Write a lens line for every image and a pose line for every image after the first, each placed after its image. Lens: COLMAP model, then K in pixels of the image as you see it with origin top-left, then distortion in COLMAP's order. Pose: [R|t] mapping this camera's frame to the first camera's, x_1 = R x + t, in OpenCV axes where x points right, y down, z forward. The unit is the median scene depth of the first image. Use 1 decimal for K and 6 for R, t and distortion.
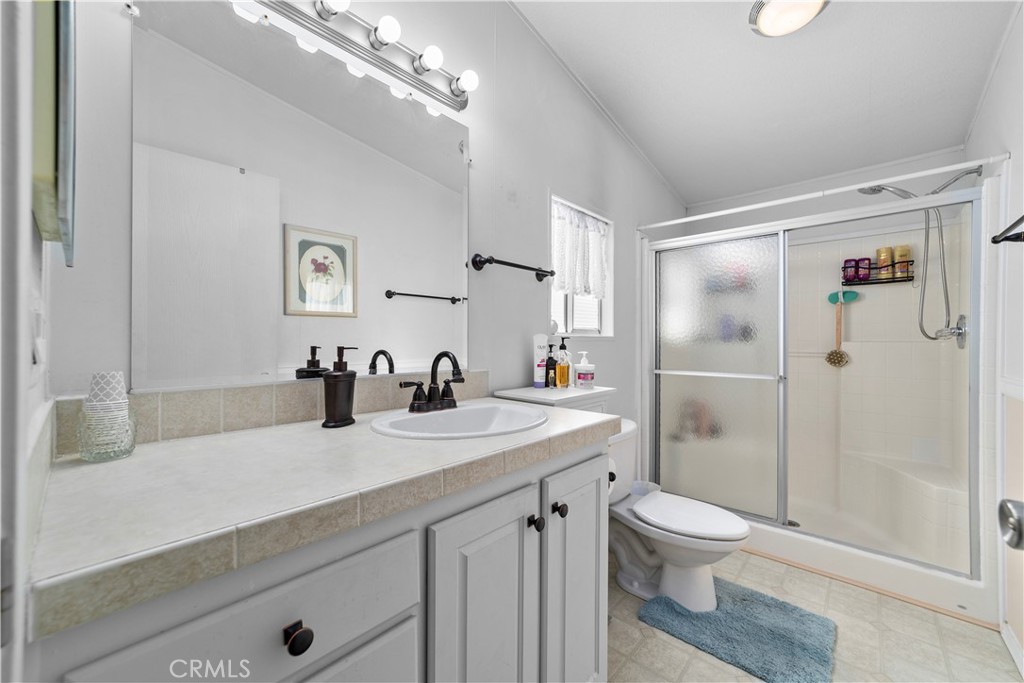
lens RADIAL K [[398.7, 0, 535.7], [0, 398.7, 343.1], [0, 0, 1]] dist [-0.012829, 0.008965]
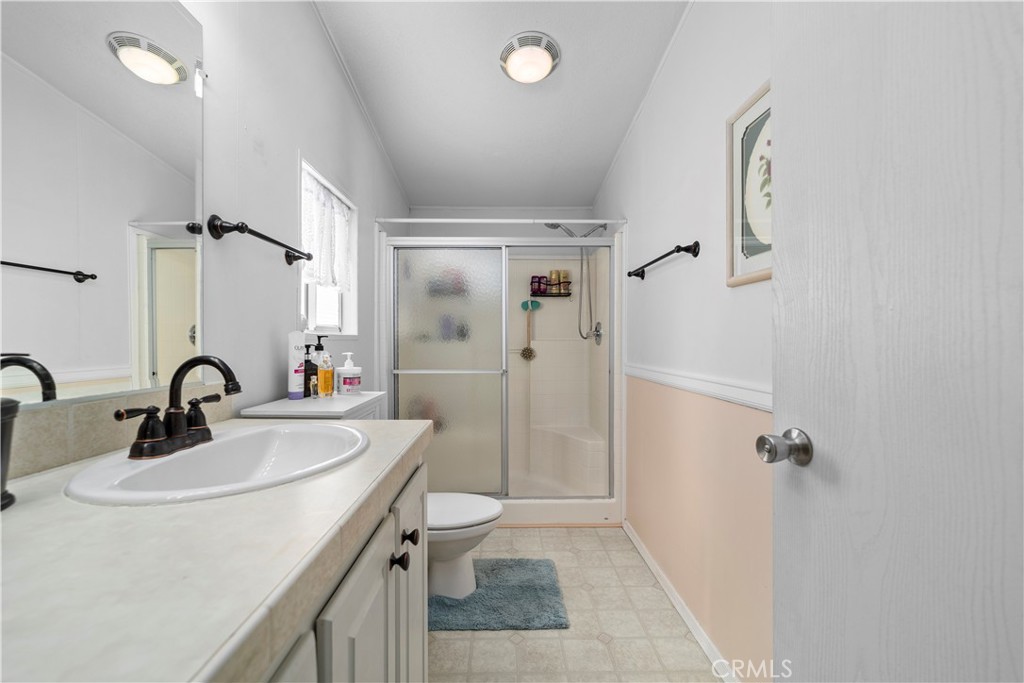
lens RADIAL K [[398.7, 0, 535.7], [0, 398.7, 343.1], [0, 0, 1]] dist [-0.012829, 0.008965]
pose [[0.750290, -0.006114, 0.661081, -0.140058], [0.004582, 0.999981, 0.004047, -0.000532], [-0.661093, -0.000007, 0.750304, 0.083041]]
